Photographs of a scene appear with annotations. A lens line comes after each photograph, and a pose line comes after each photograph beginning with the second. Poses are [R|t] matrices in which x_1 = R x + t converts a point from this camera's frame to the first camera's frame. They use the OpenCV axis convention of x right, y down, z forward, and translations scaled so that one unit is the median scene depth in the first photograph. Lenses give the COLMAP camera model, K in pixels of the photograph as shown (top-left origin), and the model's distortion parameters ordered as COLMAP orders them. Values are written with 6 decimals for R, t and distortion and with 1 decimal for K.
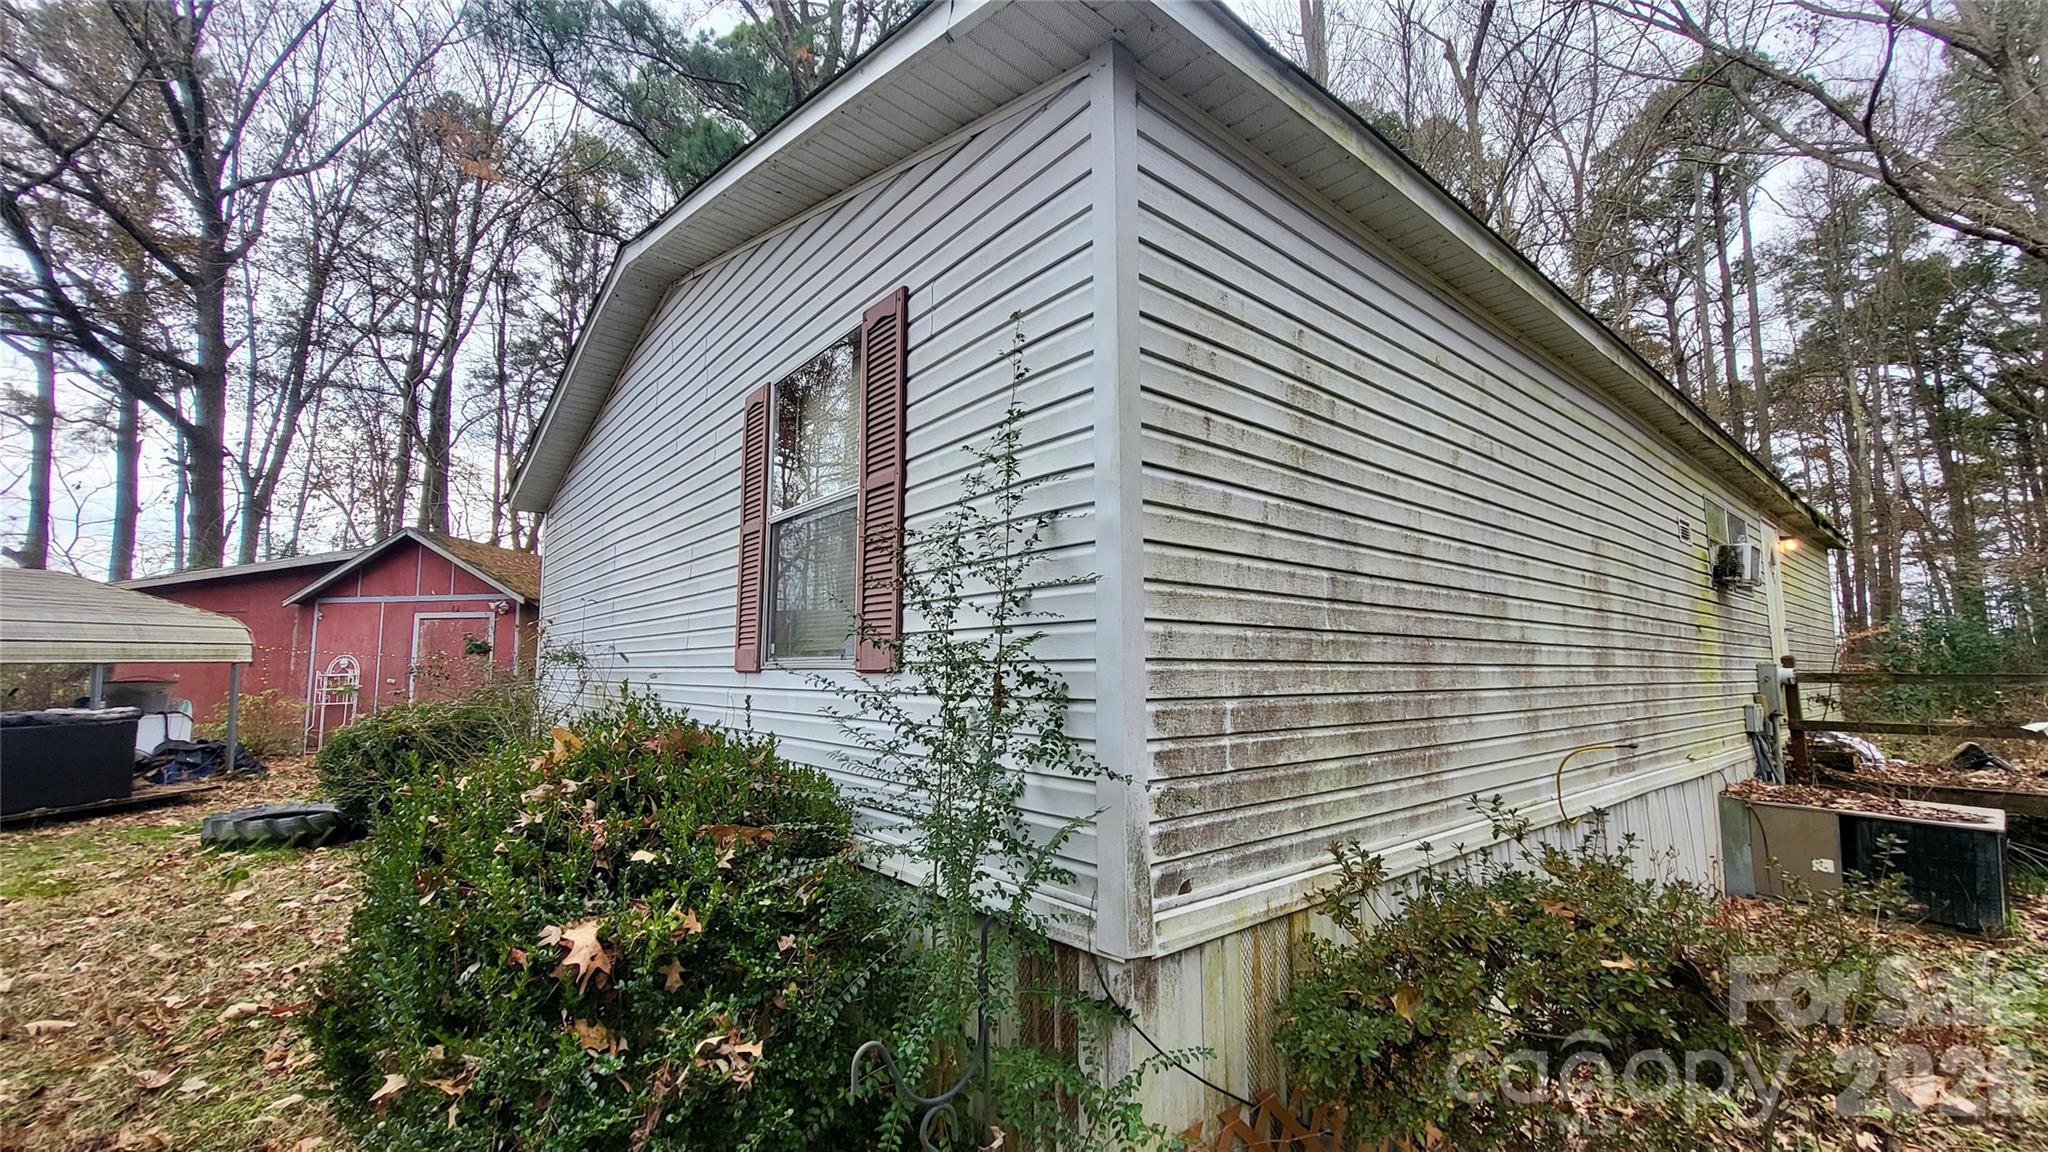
lens RADIAL K [[815.5, 0, 1028.4], [0, 815.5, 593.6], [0, 0, 1]] dist [0.011267, -0.005094]
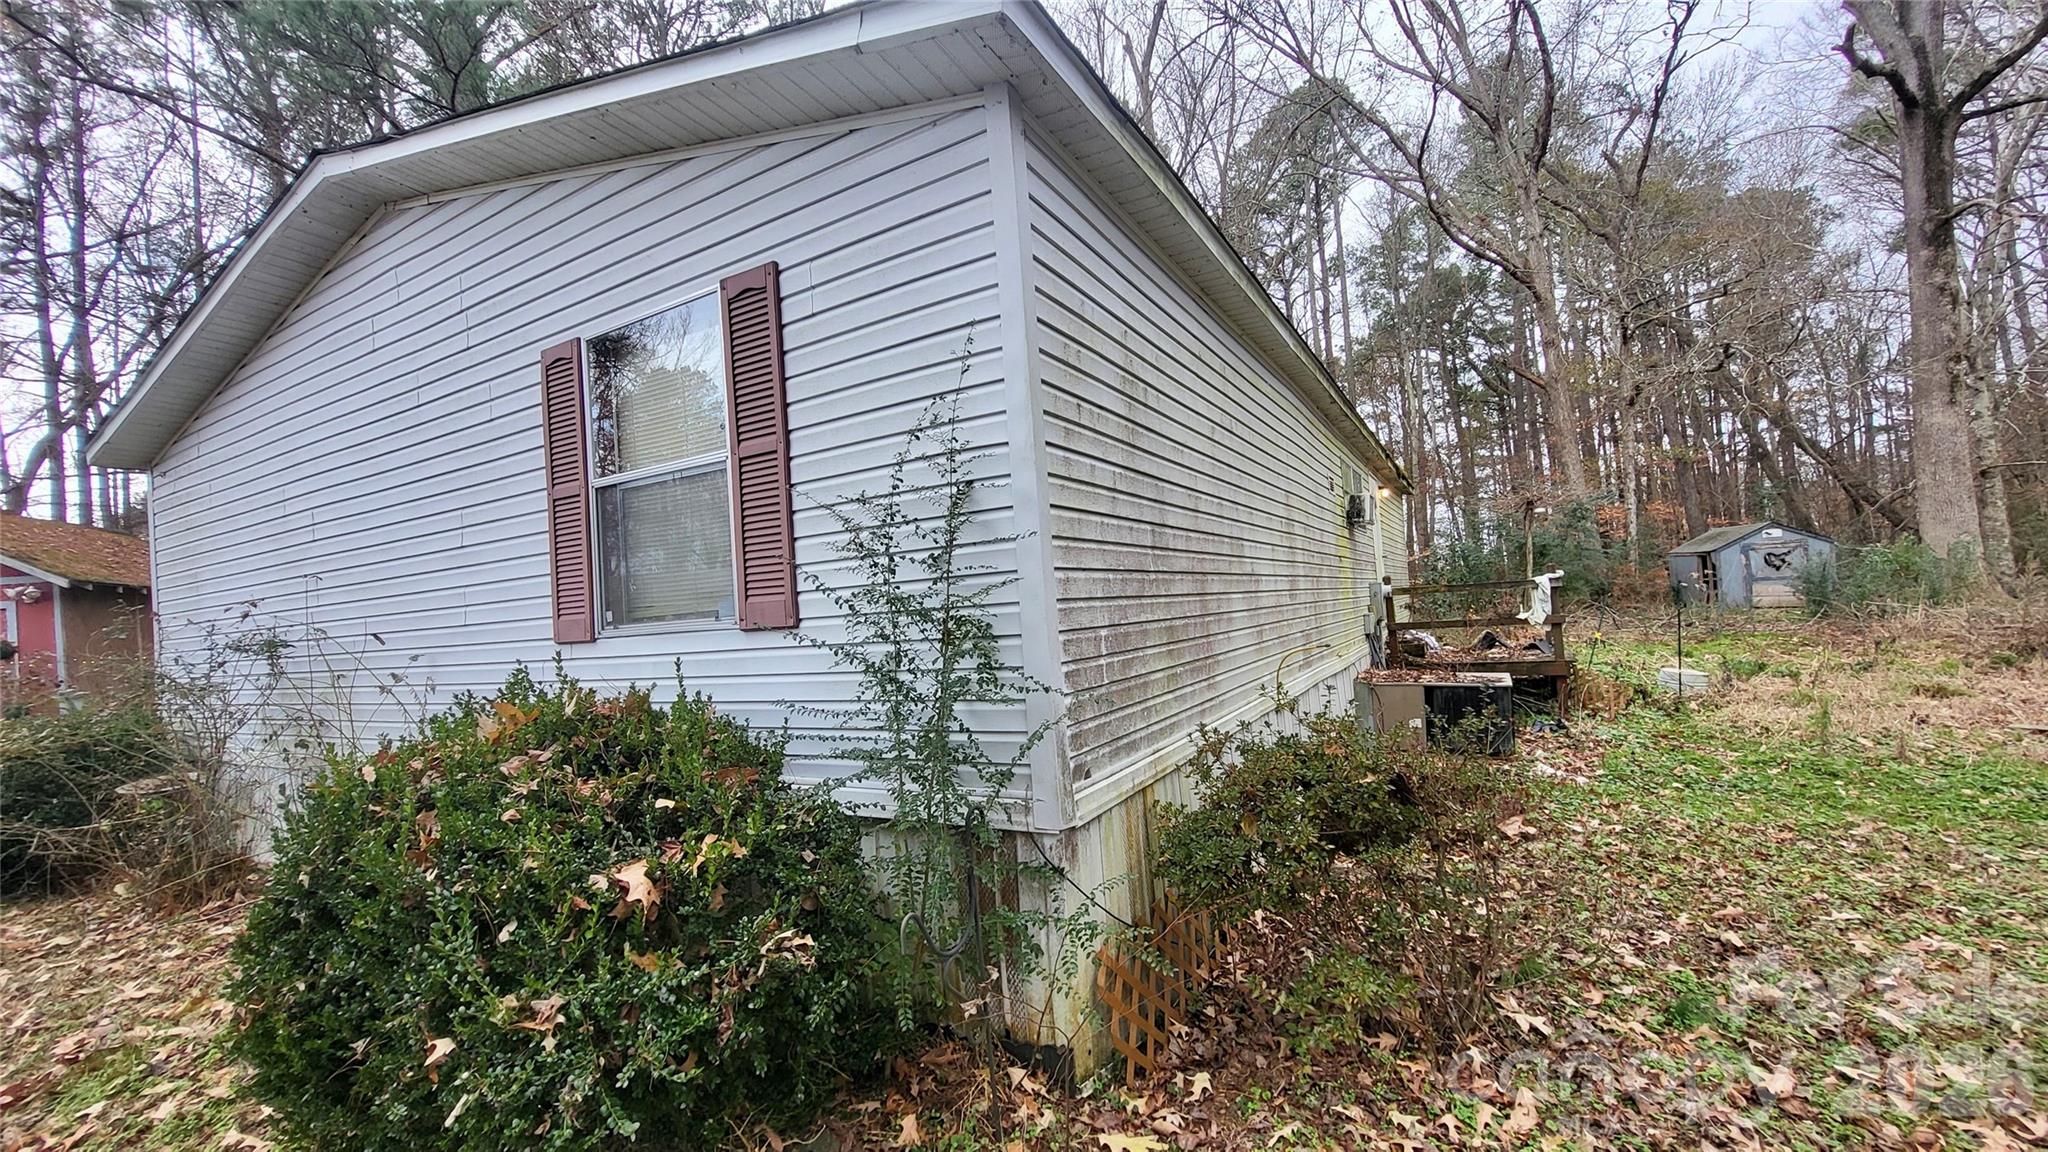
lens RADIAL K [[816.0, 0, 1029.3], [0, 816.0, 594.2], [0, 0, 1]] dist [0.001580, -0.000412]
pose [[0.935160, -0.055250, 0.349891, -0.113236], [0.033750, 0.997165, 0.067255, -0.004902], [-0.352615, -0.051085, 0.934373, -0.055148]]
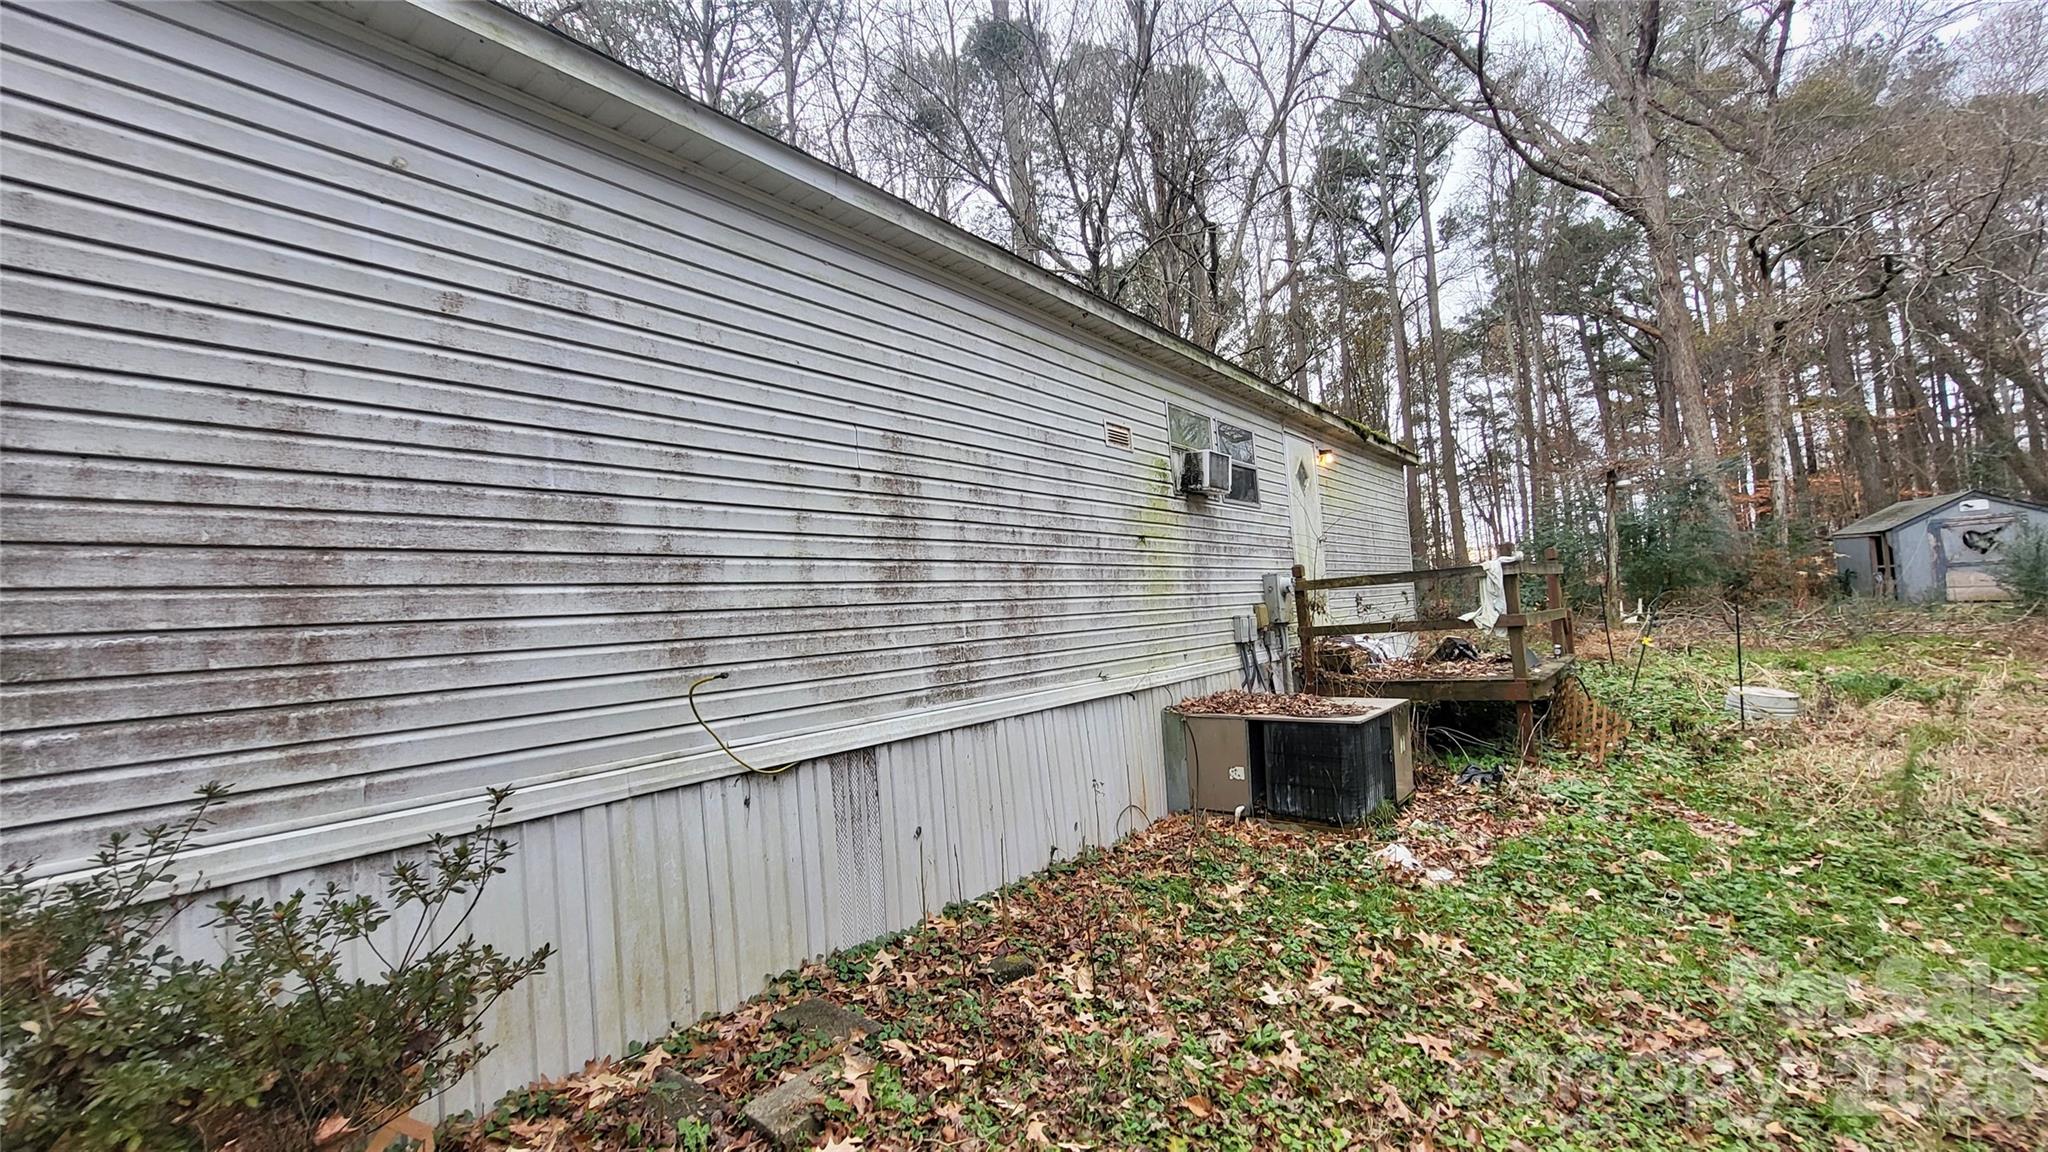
lens RADIAL K [[816.0, 0, 1029.3], [0, 816.0, 594.2], [0, 0, 1]] dist [0.001580, -0.000412]
pose [[0.976783, -0.065121, 0.204095, 0.488394], [0.054262, 0.996820, 0.058362, 0.043853], [-0.207246, -0.045932, 0.977210, 0.099110]]
